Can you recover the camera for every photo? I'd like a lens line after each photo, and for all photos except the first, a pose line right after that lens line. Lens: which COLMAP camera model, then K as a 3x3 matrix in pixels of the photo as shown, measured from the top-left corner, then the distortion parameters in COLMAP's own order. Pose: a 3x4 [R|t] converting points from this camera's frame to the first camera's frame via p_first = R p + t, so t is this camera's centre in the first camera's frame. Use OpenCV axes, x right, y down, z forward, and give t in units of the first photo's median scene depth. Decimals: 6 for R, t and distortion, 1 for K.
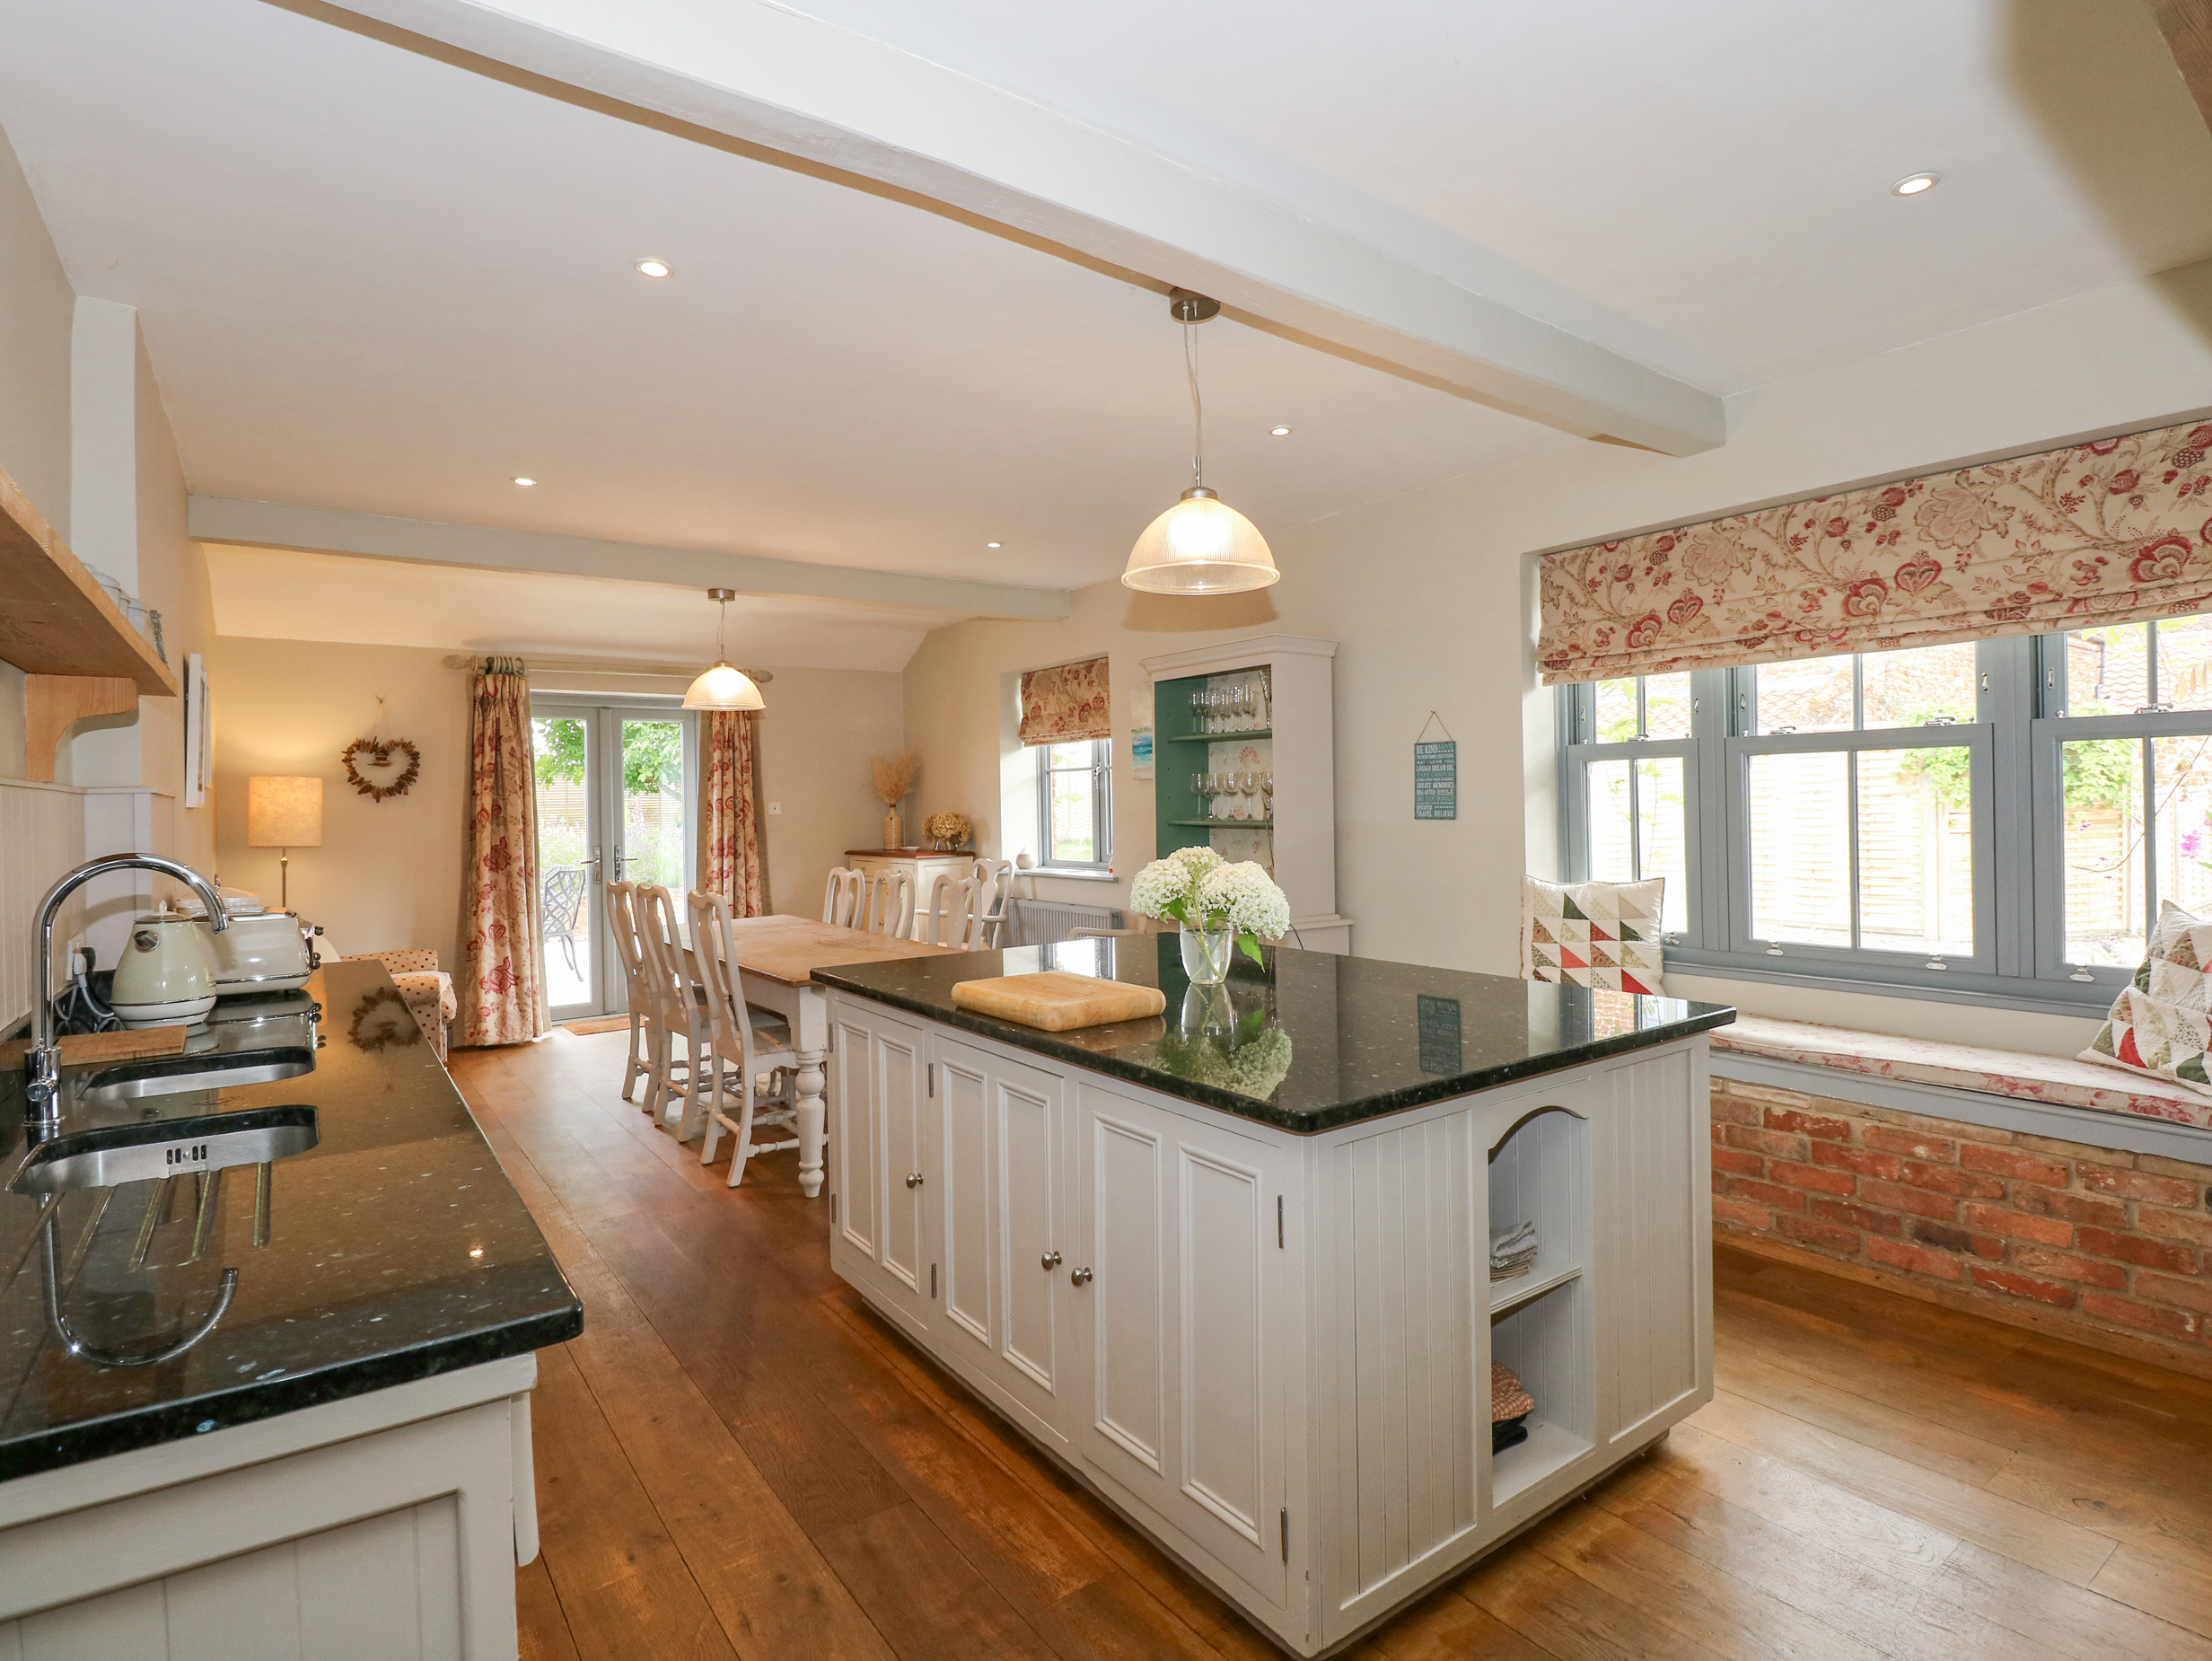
lens RADIAL K [[1159.0, 0, 1125.0], [0, 1159.0, 818.8], [0, 0, 1]] dist [-0.000939, -0.014142]
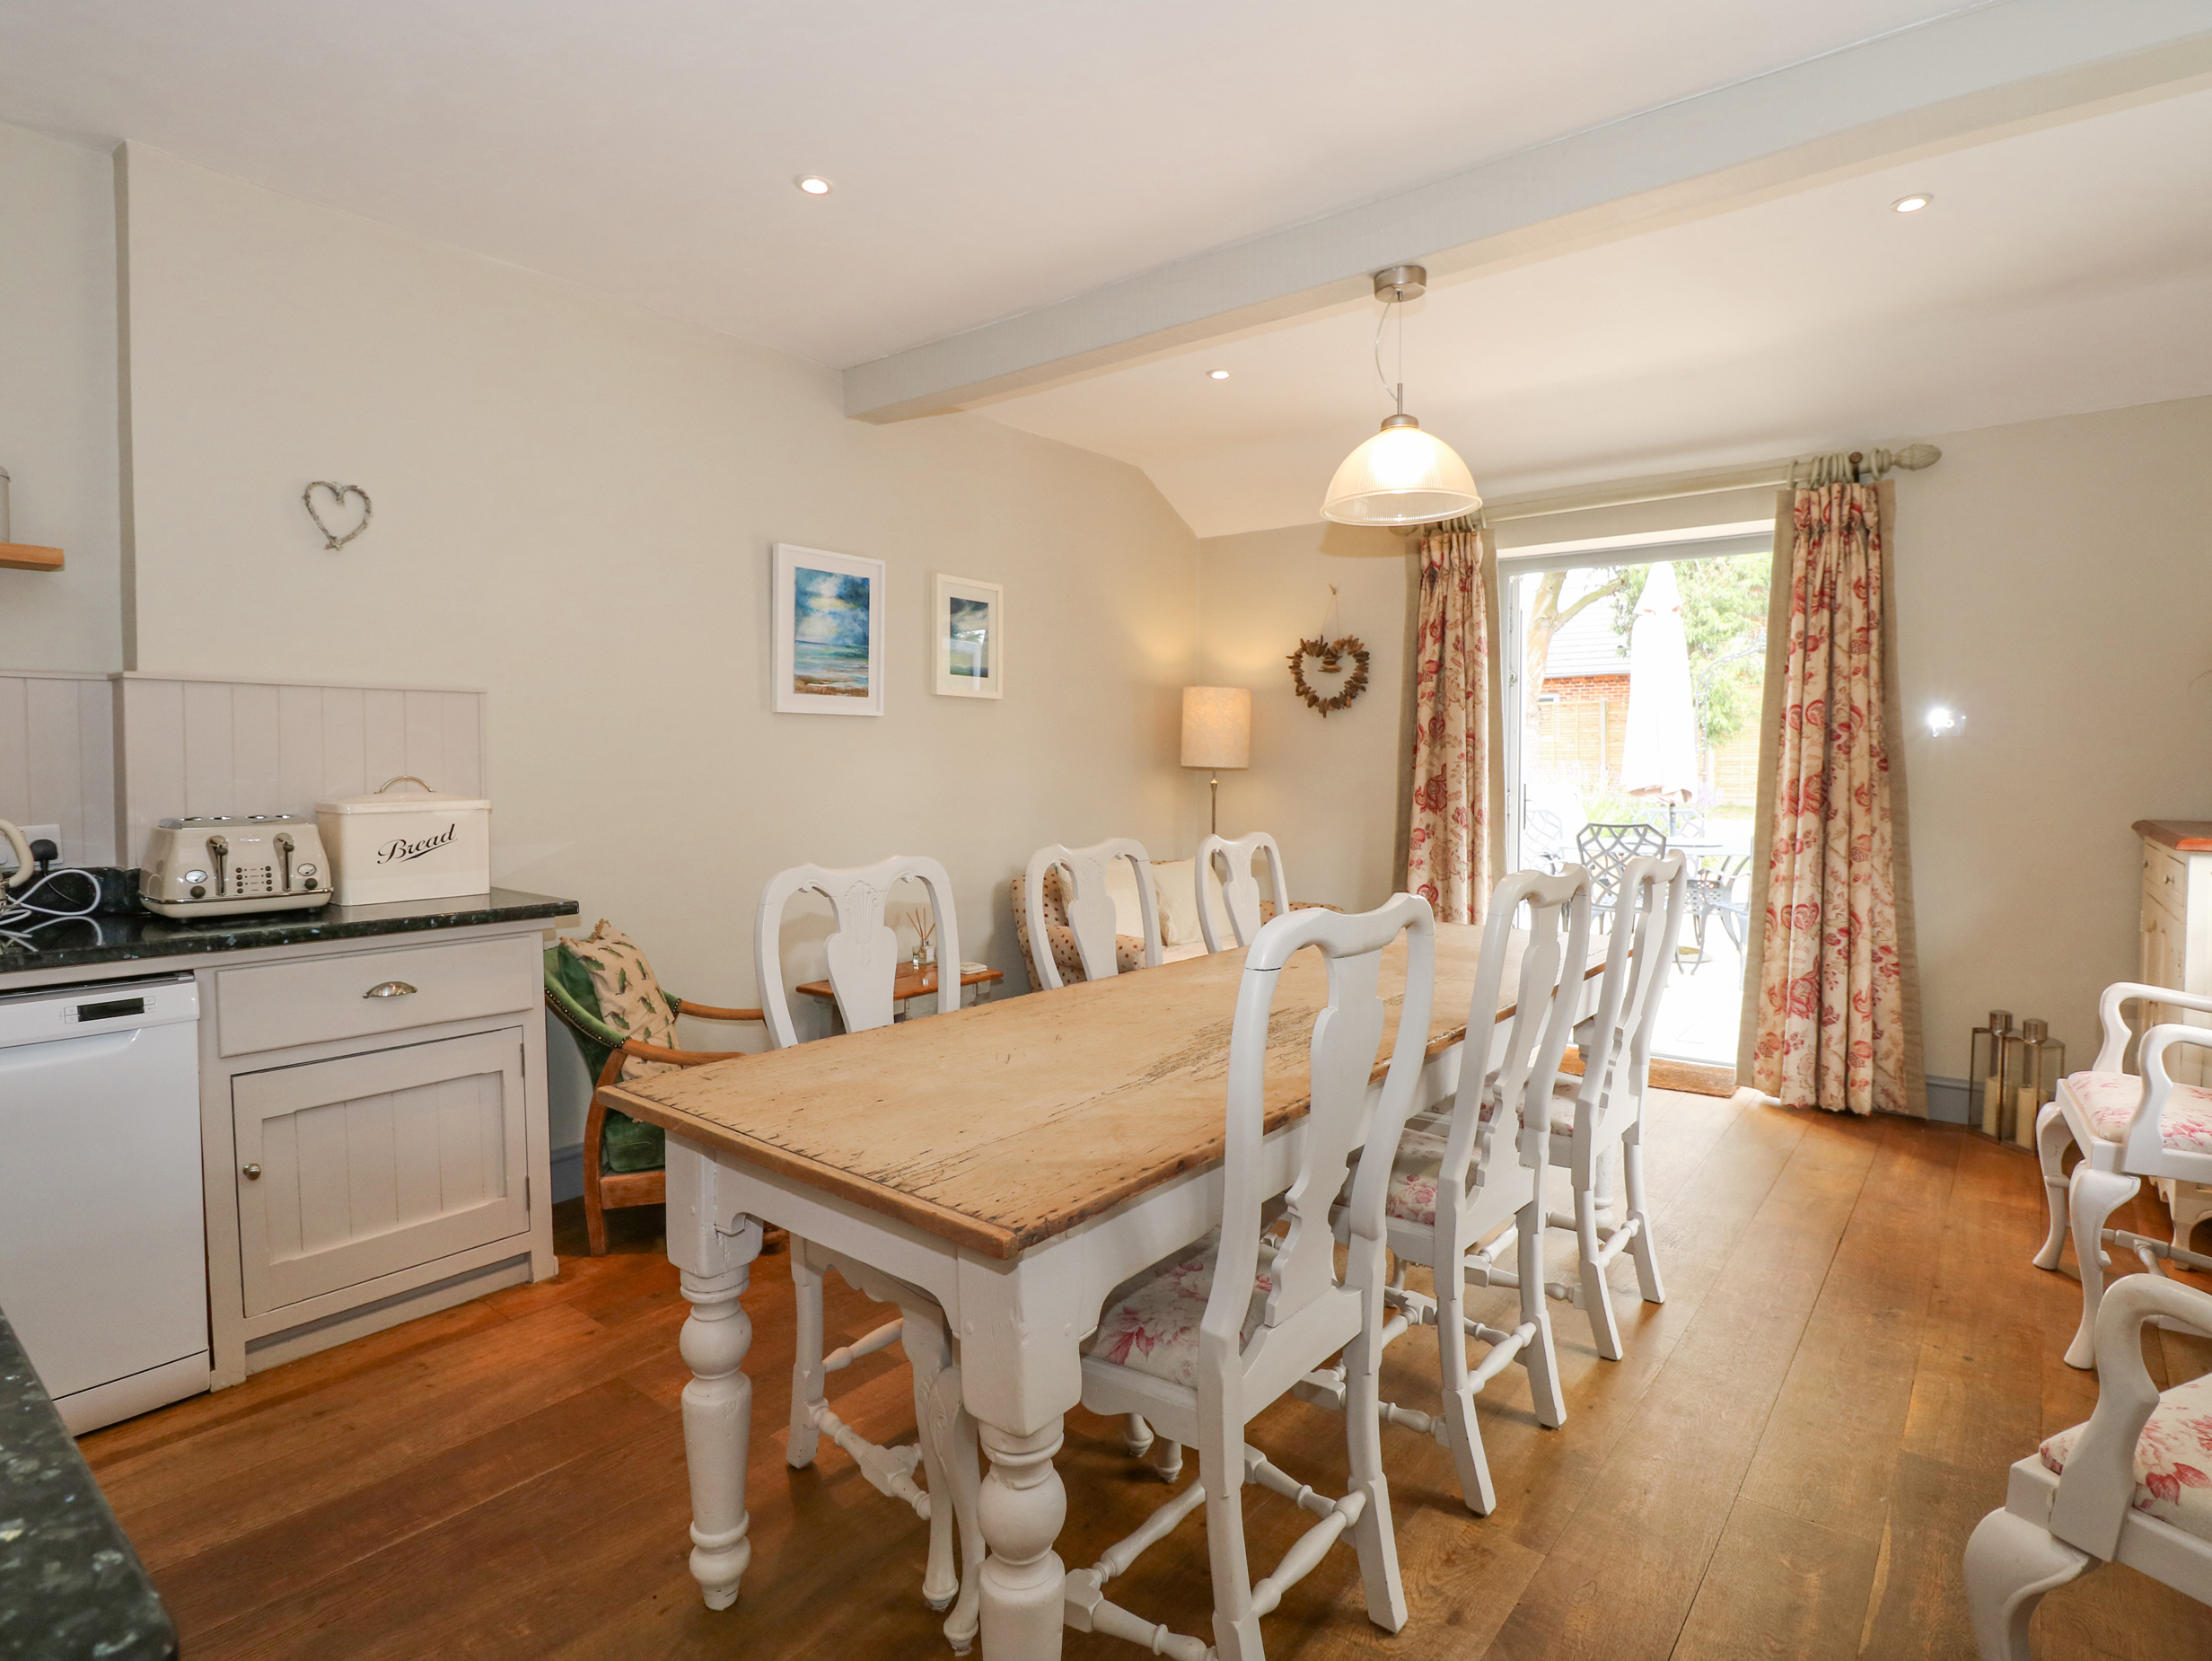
lens RADIAL K [[1159.0, 0, 1117.5], [0, 1159.0, 814.1], [0, 0, 1]] dist [-0.000939, -0.014142]
pose [[0.256354, 0.061781, -0.964607, 0.097335], [-0.014936, 0.998089, 0.059956, 0.006456], [0.966468, -0.000963, 0.256787, 0.628442]]
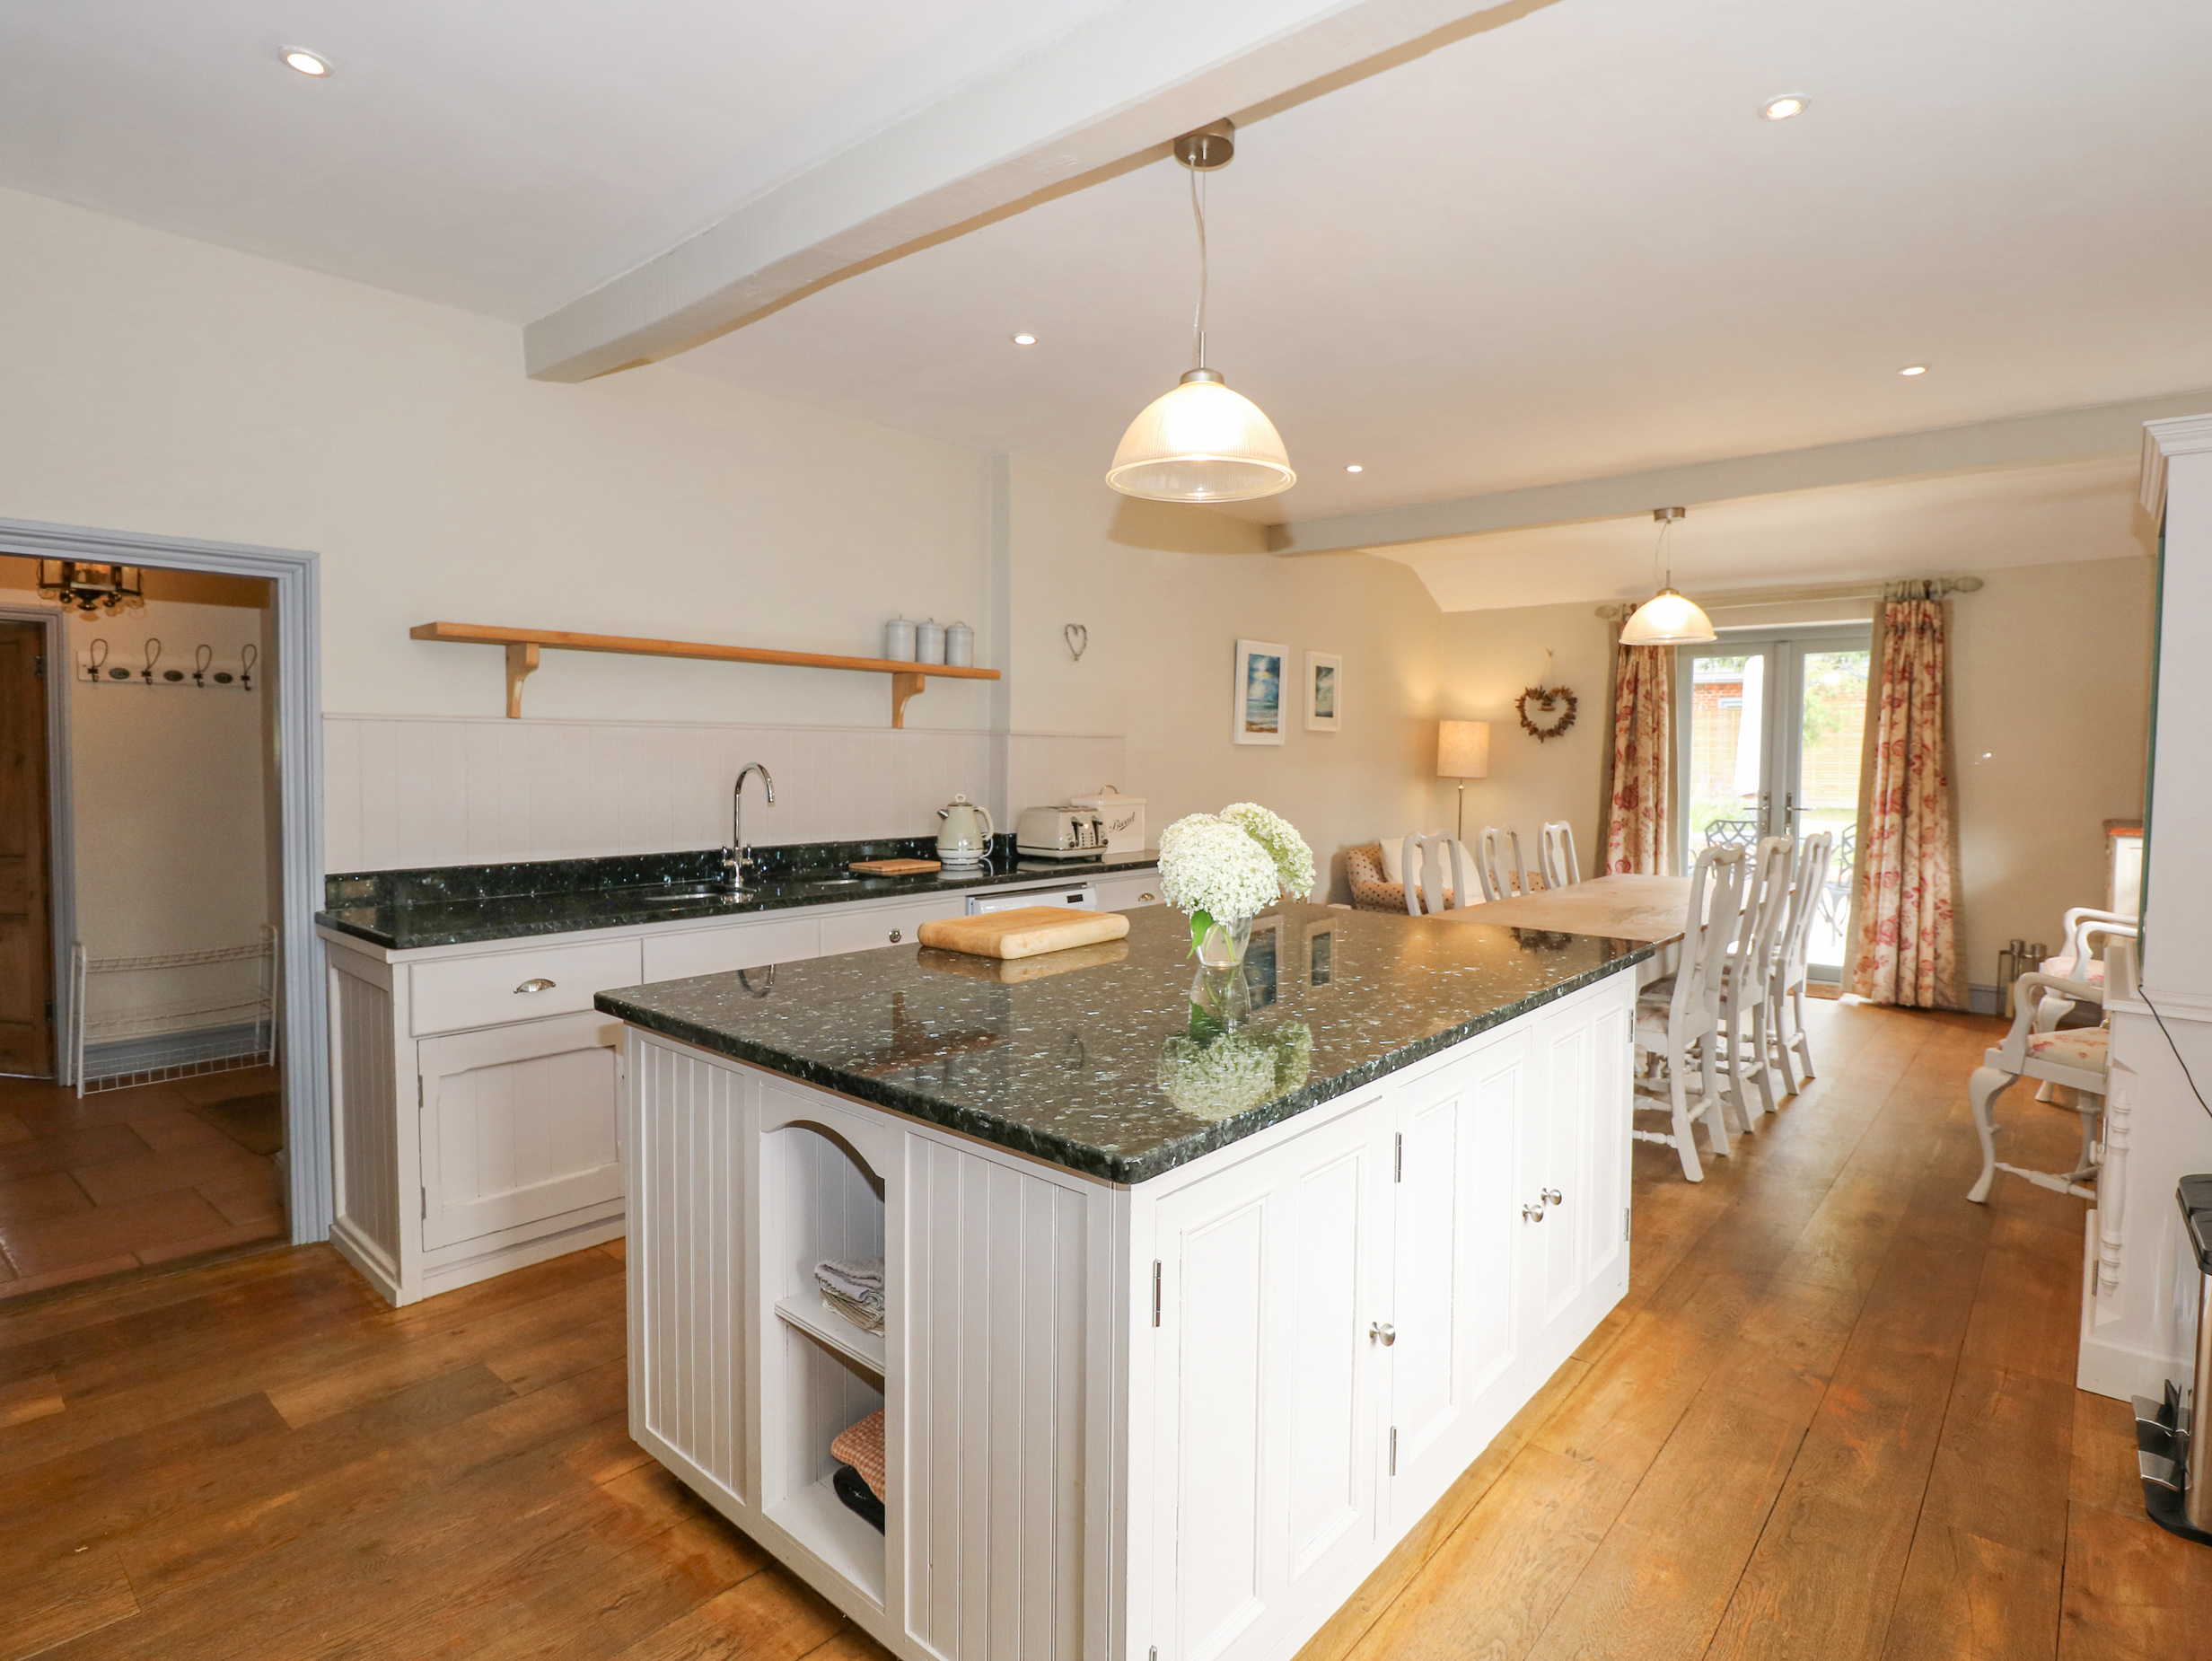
lens RADIAL K [[1159.0, 0, 1114.4], [0, 1159.0, 813.7], [0, 0, 1]] dist [-0.000939, -0.014142]
pose [[0.216757, 0.068368, -0.973829, 0.372397], [-0.021349, 0.997638, 0.065287, -0.009612], [0.975992, 0.006638, 0.217705, 0.323025]]
